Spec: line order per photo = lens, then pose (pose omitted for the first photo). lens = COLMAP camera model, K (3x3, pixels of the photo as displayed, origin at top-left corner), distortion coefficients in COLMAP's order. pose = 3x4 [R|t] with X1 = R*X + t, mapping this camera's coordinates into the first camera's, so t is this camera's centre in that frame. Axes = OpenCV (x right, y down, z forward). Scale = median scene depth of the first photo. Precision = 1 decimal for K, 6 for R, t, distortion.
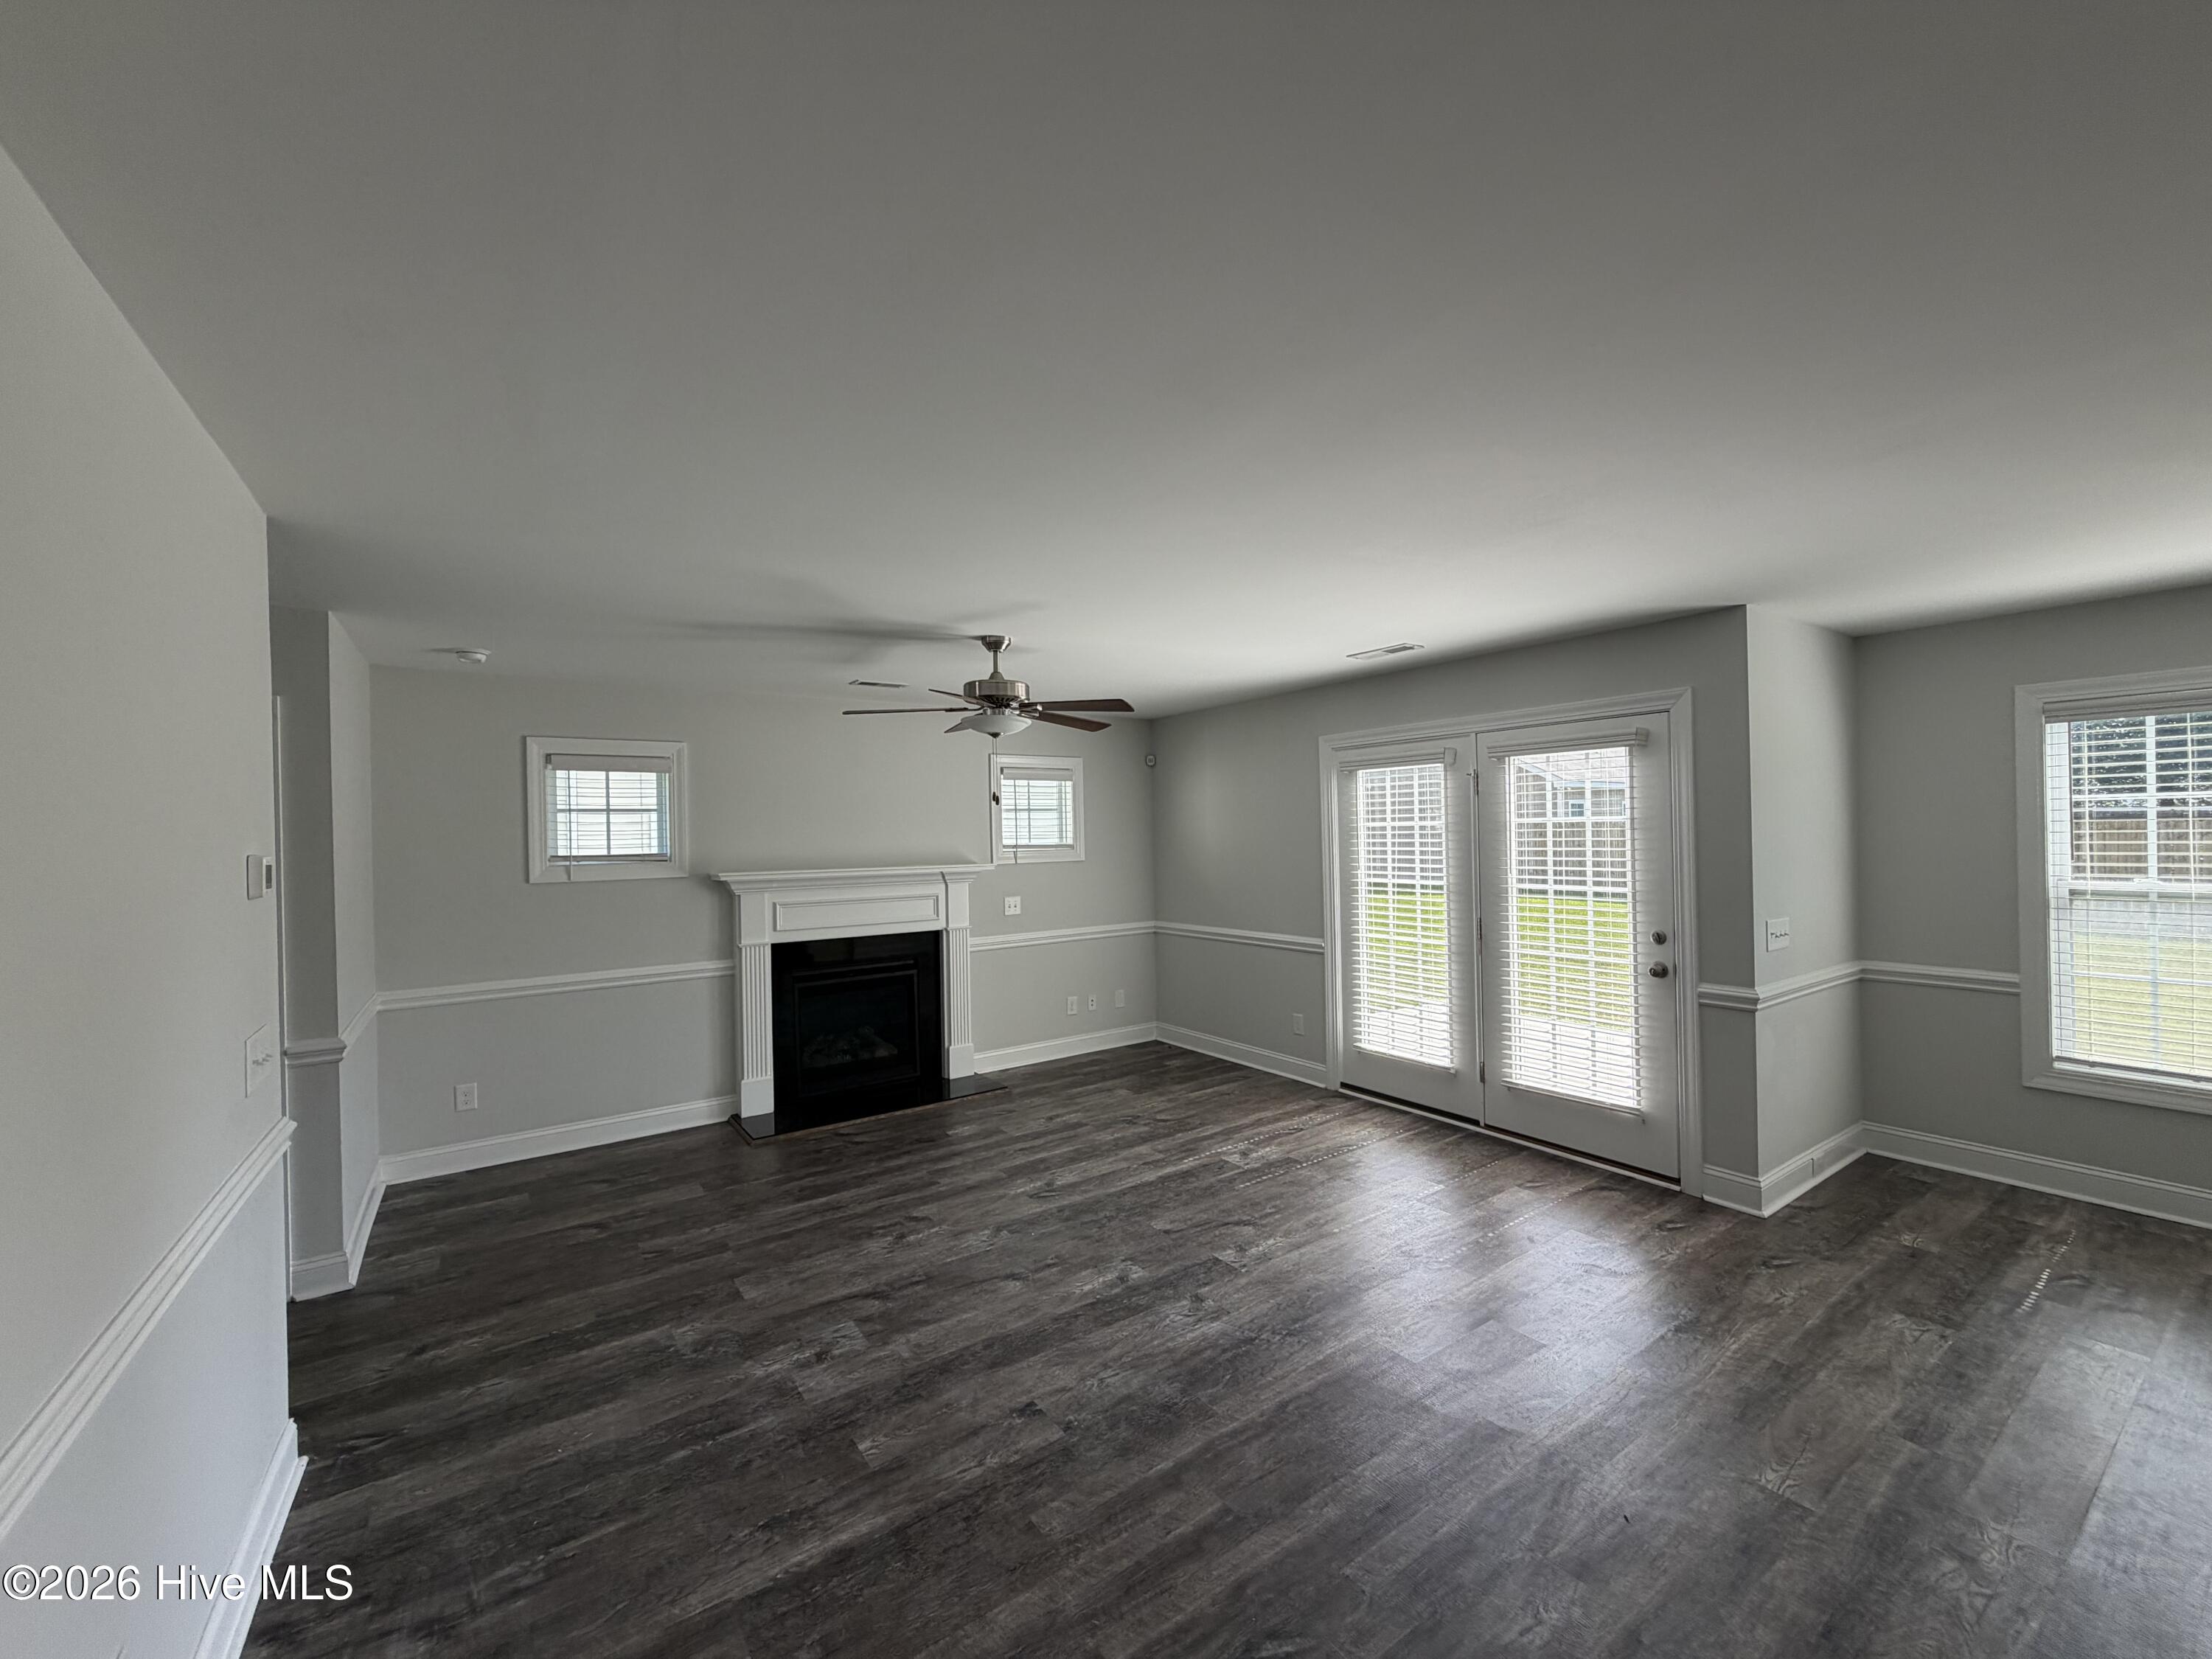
lens RADIAL K [[882.4, 0, 1102.5], [0, 882.4, 830.3], [0, 0, 1]] dist [-0.000115, 0.000370]
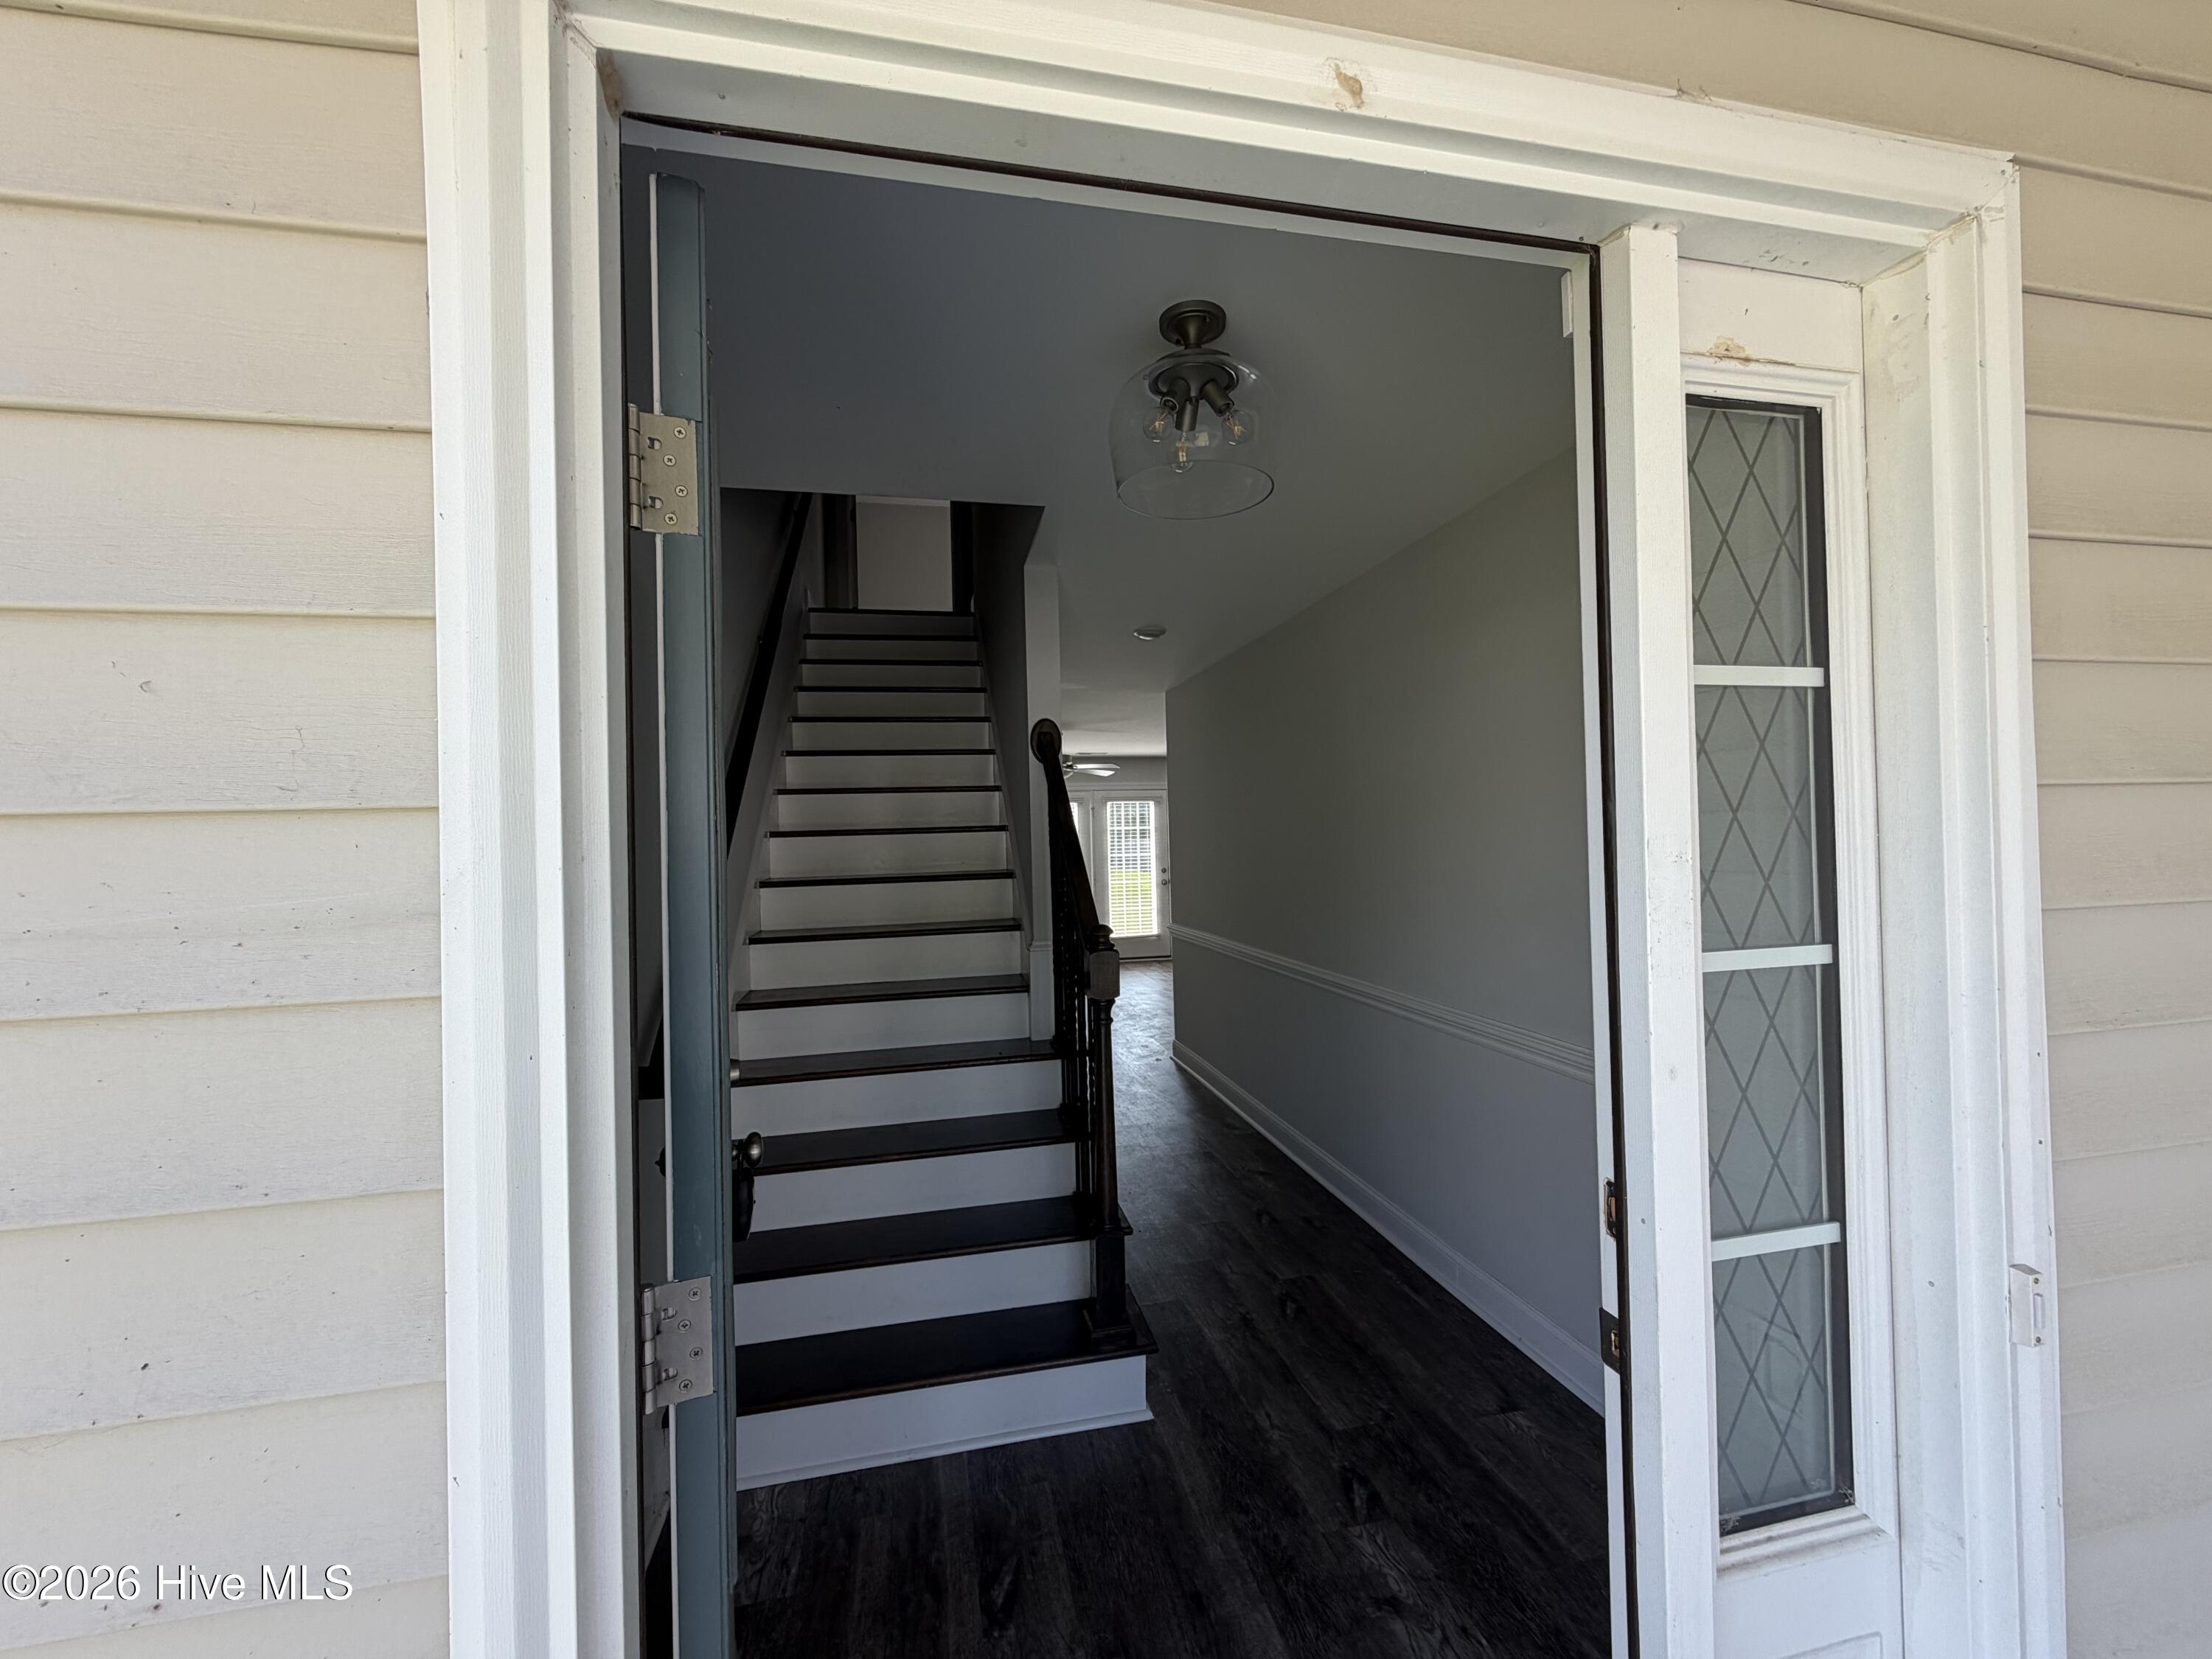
lens RADIAL K [[882.4, 0, 1103.3], [0, 882.4, 827.6], [0, 0, 1]] dist [-0.000115, 0.000370]
pose [[0.370786, 0.018307, 0.928538, -1.923231], [0.016824, 0.999509, -0.026424, 0.054499], [-0.928566, 0.025419, 0.370296, 0.133748]]
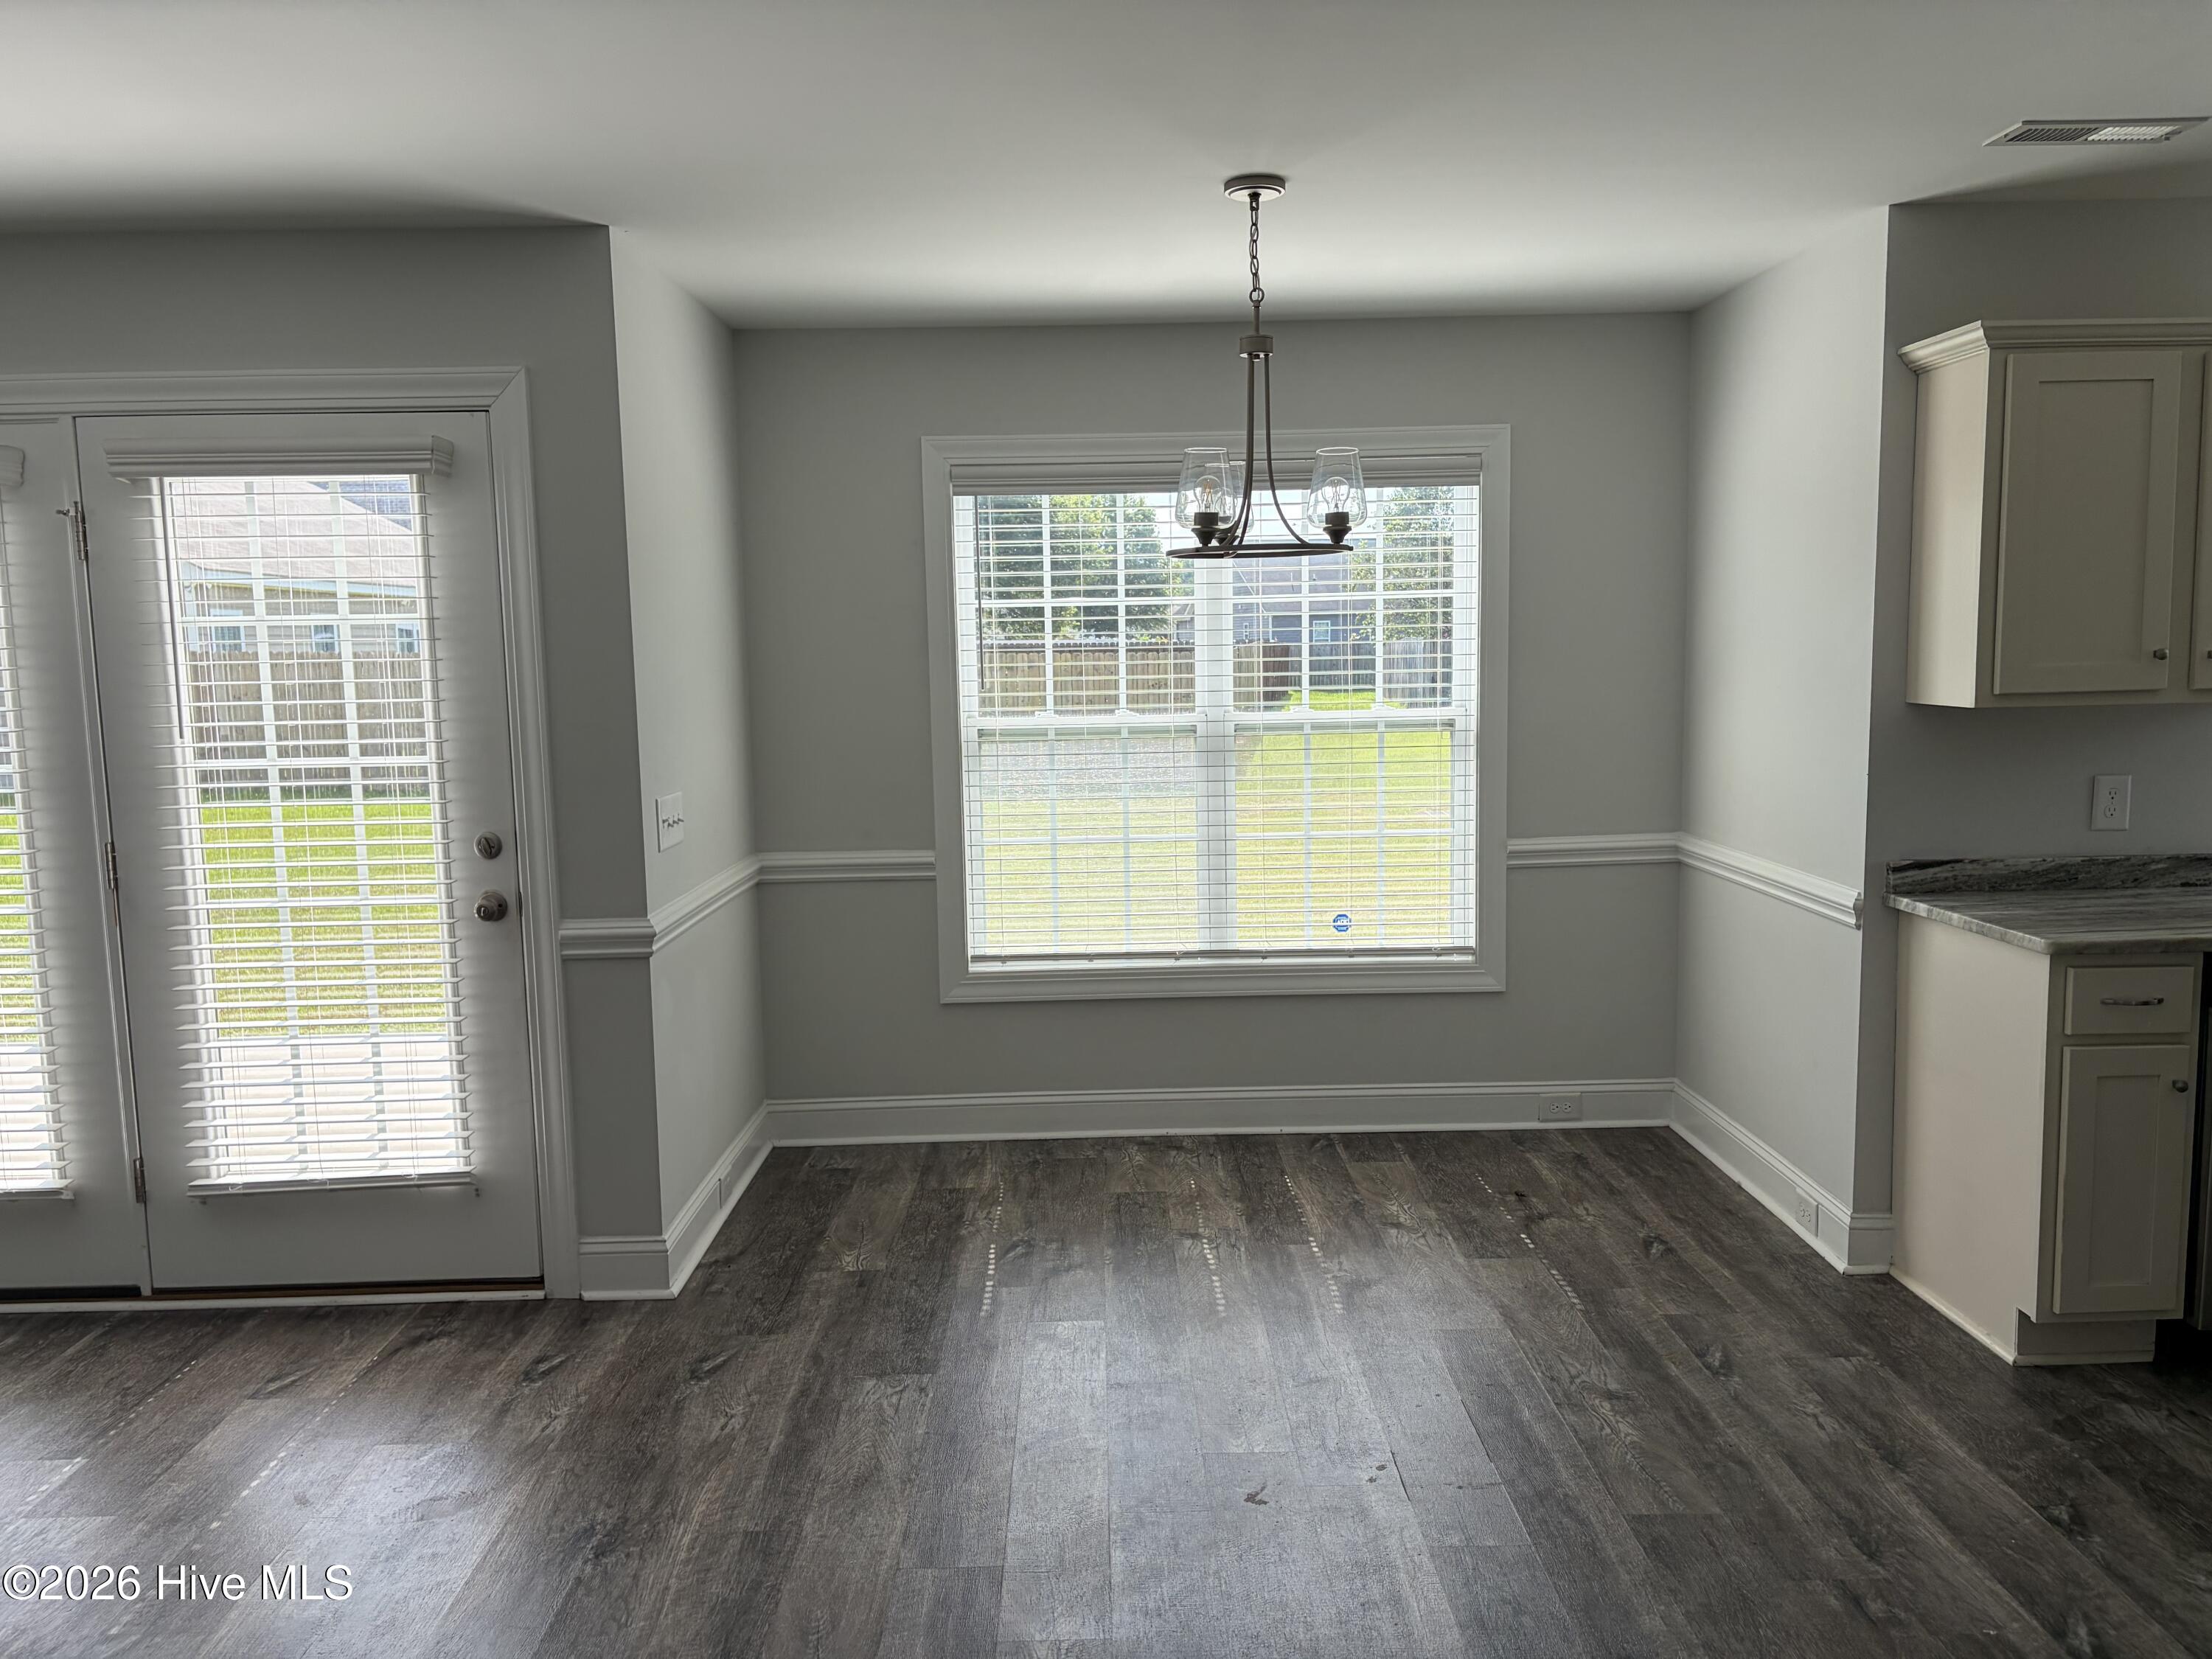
lens RADIAL K [[1674.1, 0, 1119.1], [0, 1674.1, 839.1], [0, 0, 1]] dist [0.048569, -0.040221]
pose [[0.553861, -0.088103, 0.827935, 0.003817], [0.007022, 0.994845, 0.101166, 0.016866], [-0.832580, -0.050218, 0.551624, 0.122331]]
